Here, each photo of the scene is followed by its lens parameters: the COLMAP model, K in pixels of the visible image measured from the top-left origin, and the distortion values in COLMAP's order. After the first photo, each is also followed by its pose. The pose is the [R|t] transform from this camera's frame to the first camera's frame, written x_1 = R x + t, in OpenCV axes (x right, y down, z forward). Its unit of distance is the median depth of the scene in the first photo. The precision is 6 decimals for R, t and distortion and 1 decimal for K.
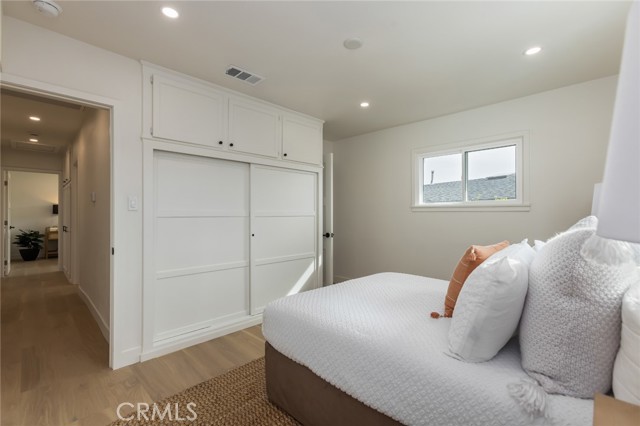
lens RADIAL K [[287.1, 0, 318.5], [0, 287.1, 214.1], [0, 0, 1]] dist [-0.013616, 0.010386]
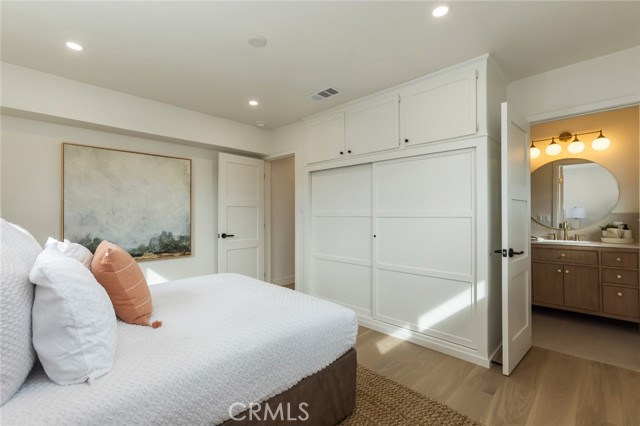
lens RADIAL K [[287.1, 0, 318.5], [0, 287.1, 214.1], [0, 0, 1]] dist [-0.013616, 0.010386]
pose [[0.002953, -0.004739, -0.999984, 0.740212], [-0.002937, 0.999984, -0.004747, 0.004883], [0.999991, 0.002951, 0.002939, 0.809730]]
